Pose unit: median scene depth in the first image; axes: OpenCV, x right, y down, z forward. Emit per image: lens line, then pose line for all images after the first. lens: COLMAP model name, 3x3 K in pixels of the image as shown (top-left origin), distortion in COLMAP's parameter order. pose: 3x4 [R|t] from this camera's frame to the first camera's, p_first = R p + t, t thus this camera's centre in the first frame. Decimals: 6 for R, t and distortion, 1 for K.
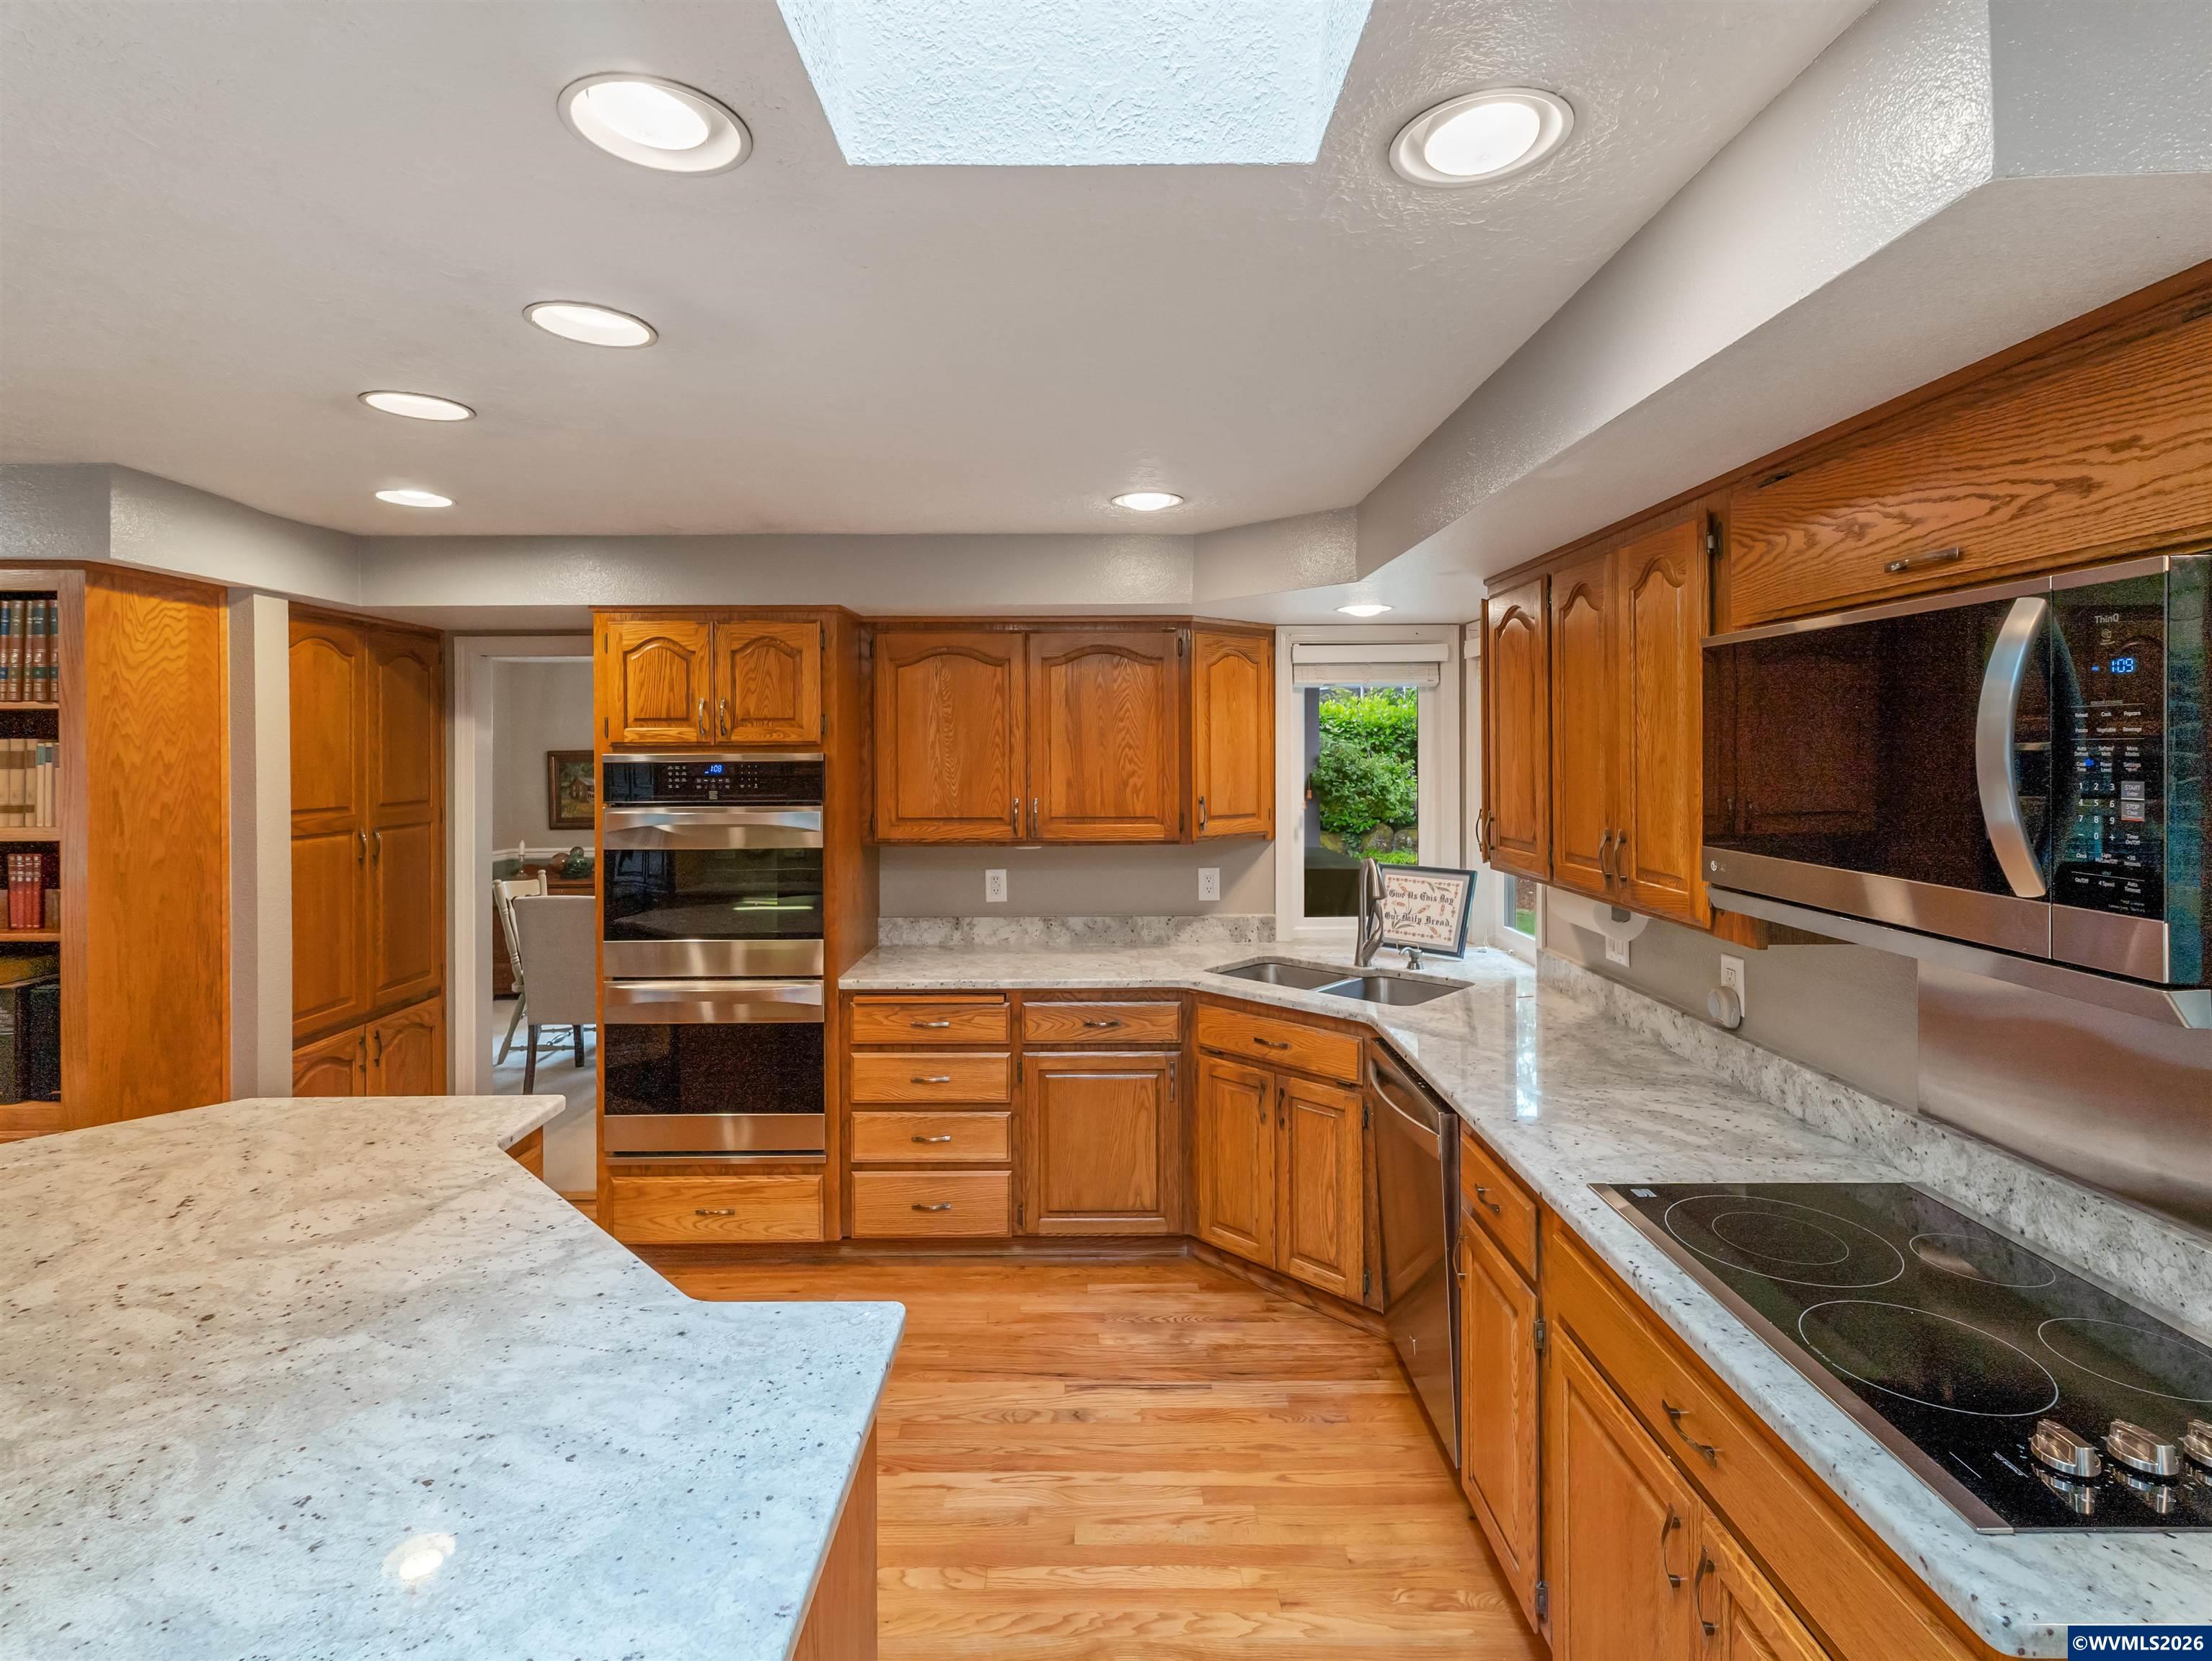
lens RADIAL K [[1079.5, 0, 1105.5], [0, 1079.5, 756.1], [0, 0, 1]] dist [0.000064, -0.000313]
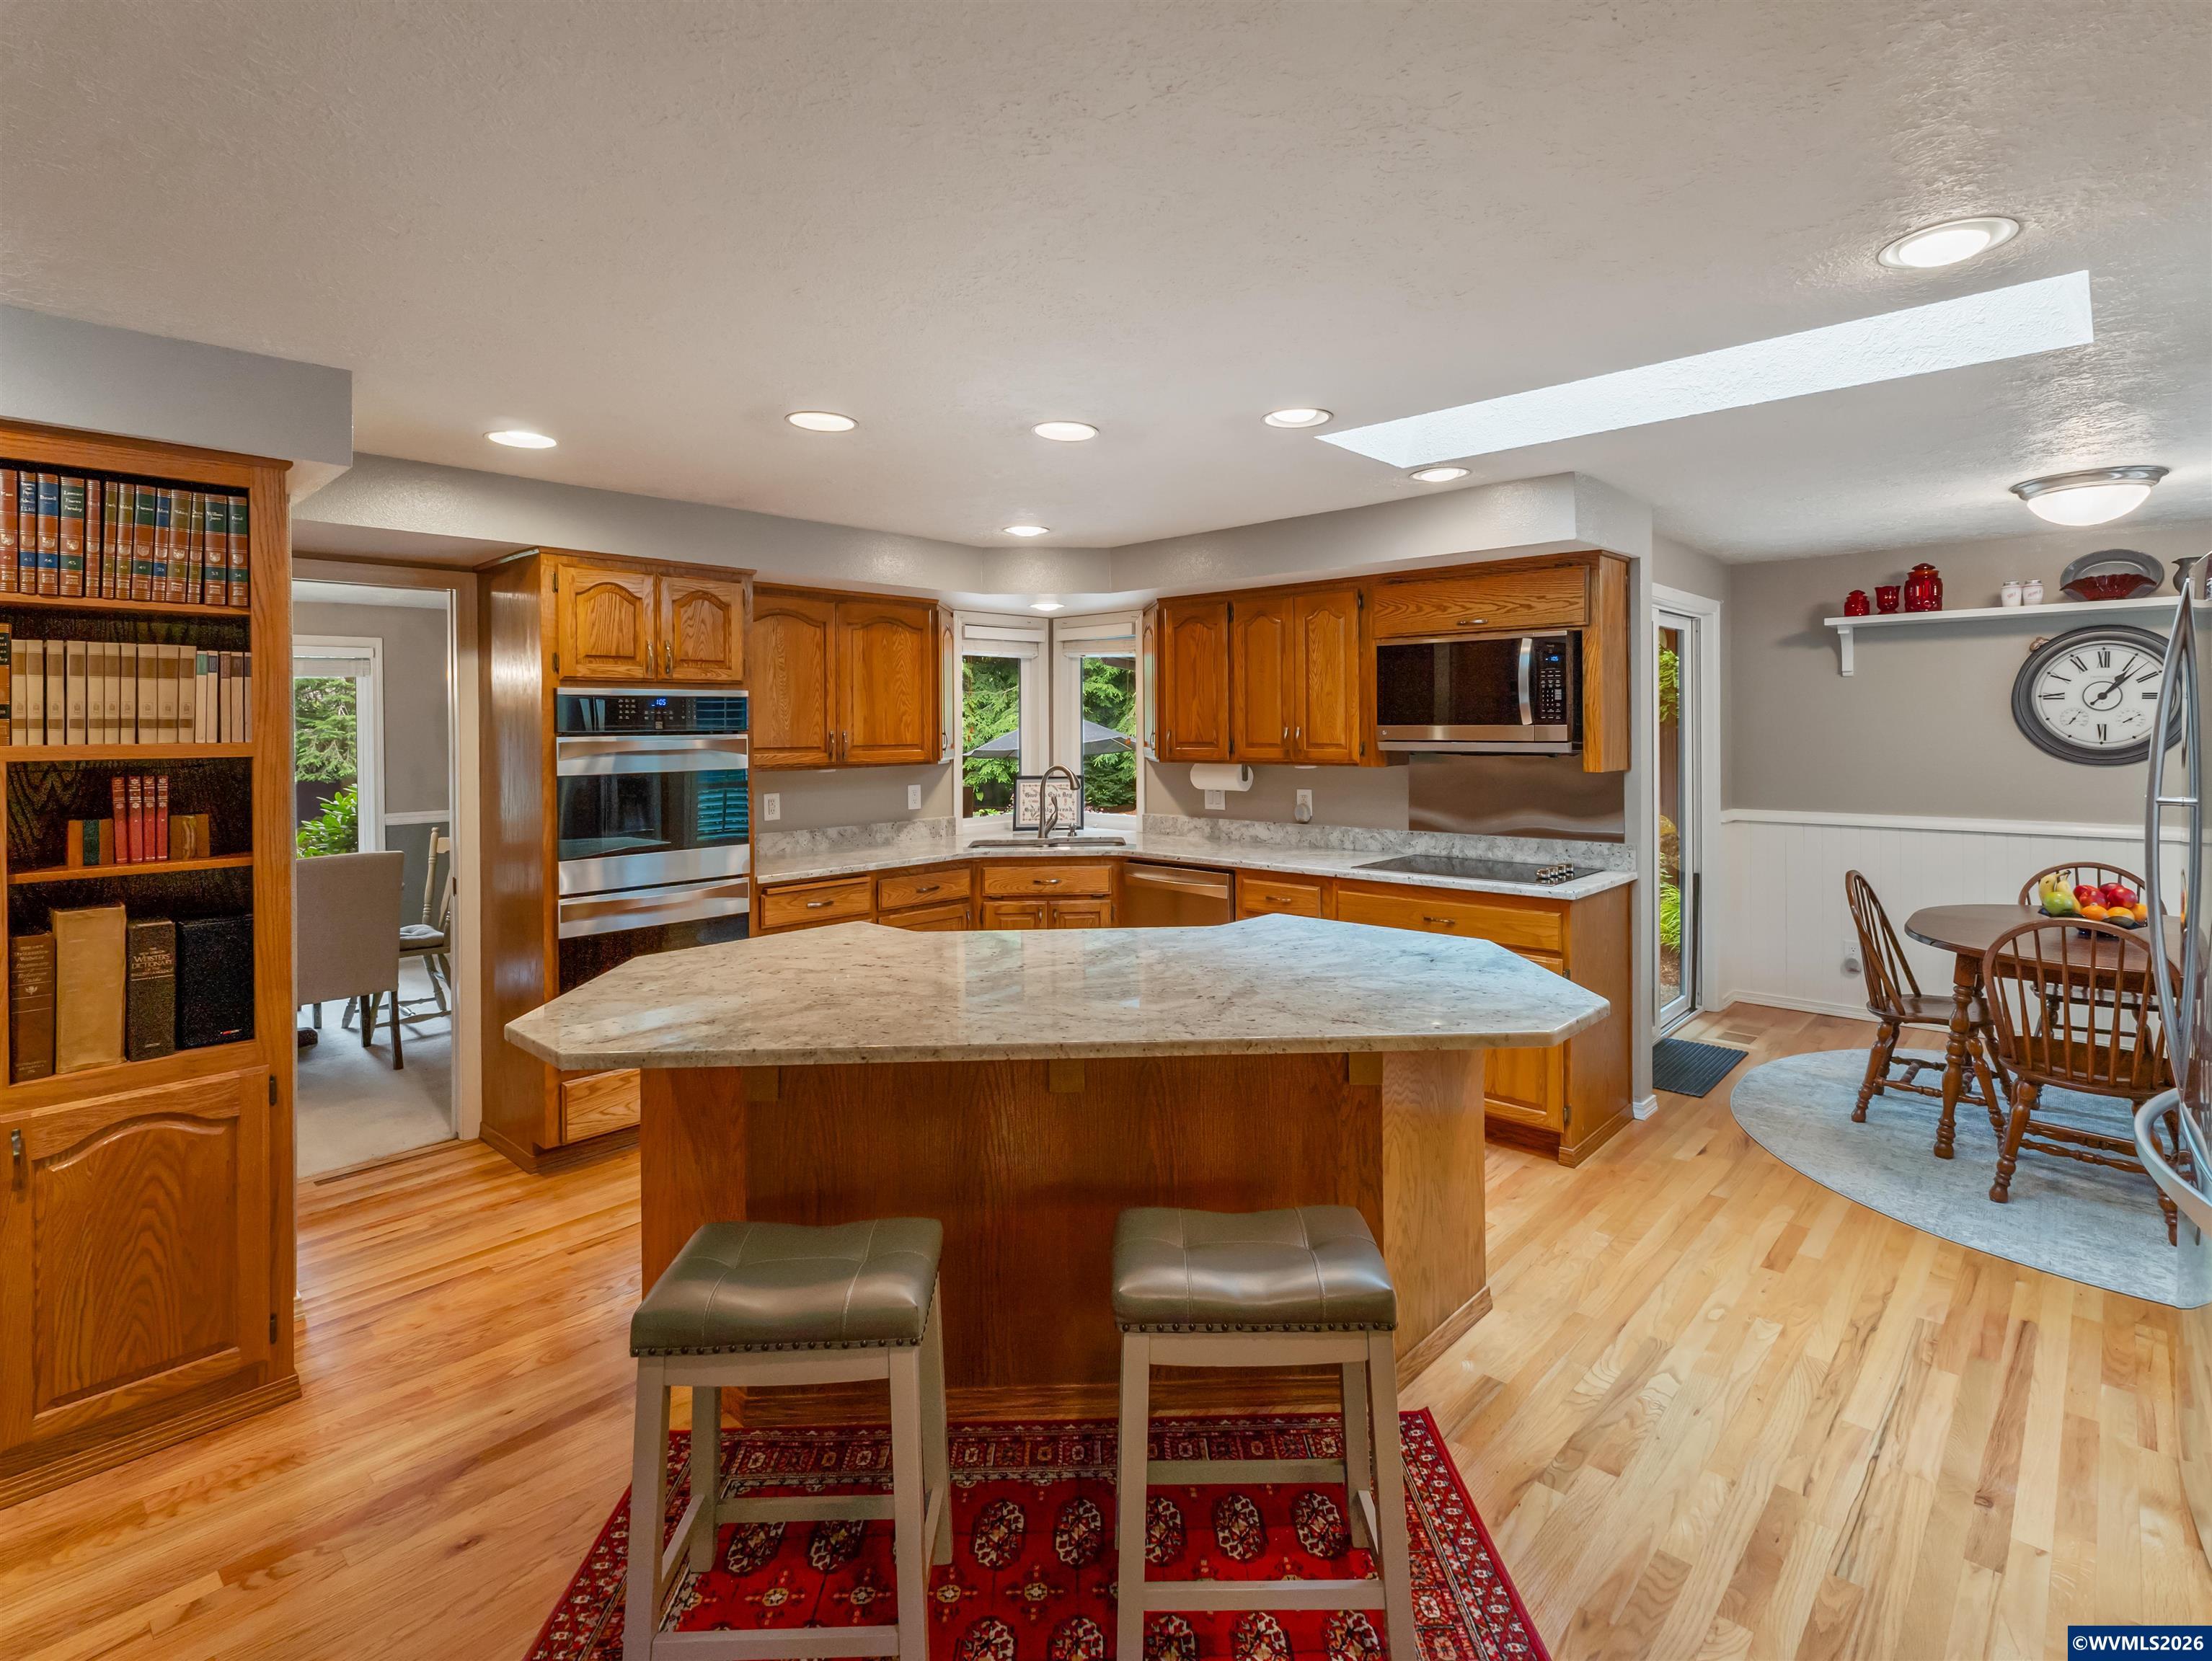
lens RADIAL K [[1090.1, 0, 1116.6], [0, 1090.1, 734.0], [0, 0, 1]] dist [0.000375, -0.000280]
pose [[0.681036, -0.006212, 0.732224, -0.877852], [0.009096, 0.999959, 0.000024, 0.049879], [-0.732194, 0.006644, 0.681064, -0.141416]]
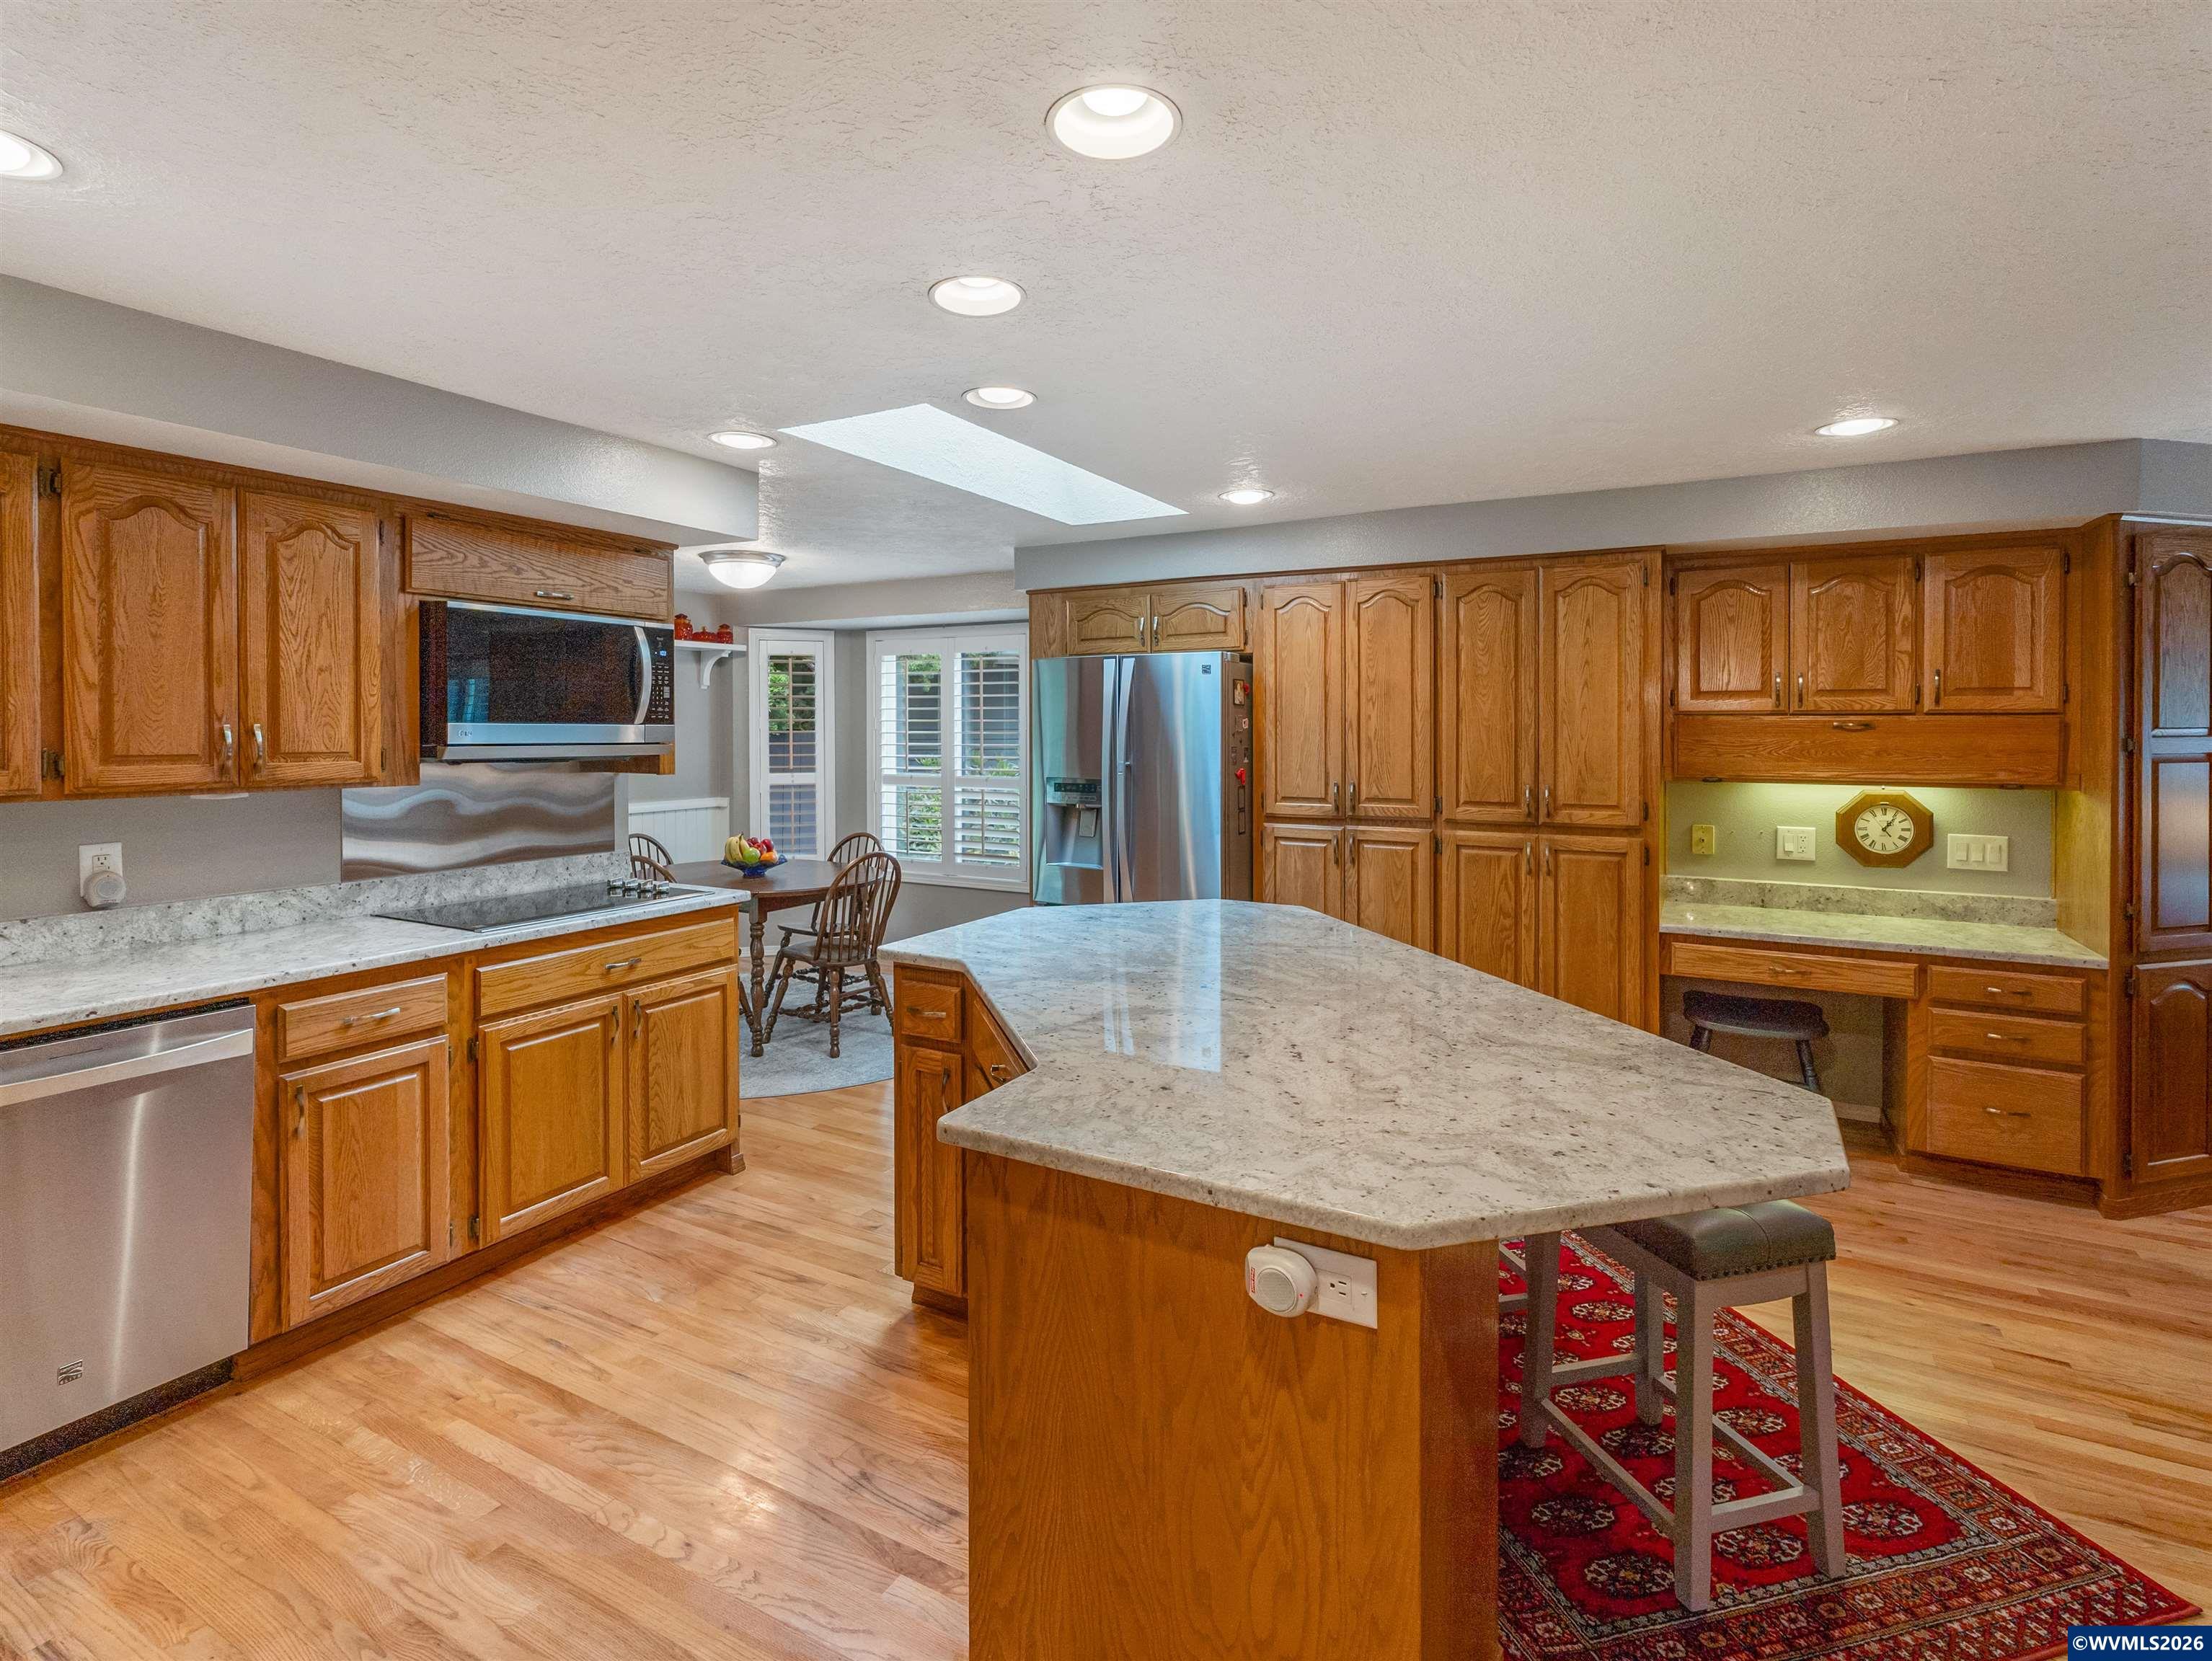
lens RADIAL K [[1090.1, 0, 1116.6], [0, 1090.1, 734.0], [0, 0, 1]] dist [0.000375, -0.000280]
pose [[-0.873305, 0.004279, 0.487156, -0.622064], [0.008417, 0.999945, 0.006305, 0.050680], [-0.487102, 0.009607, -0.873292, 1.026527]]
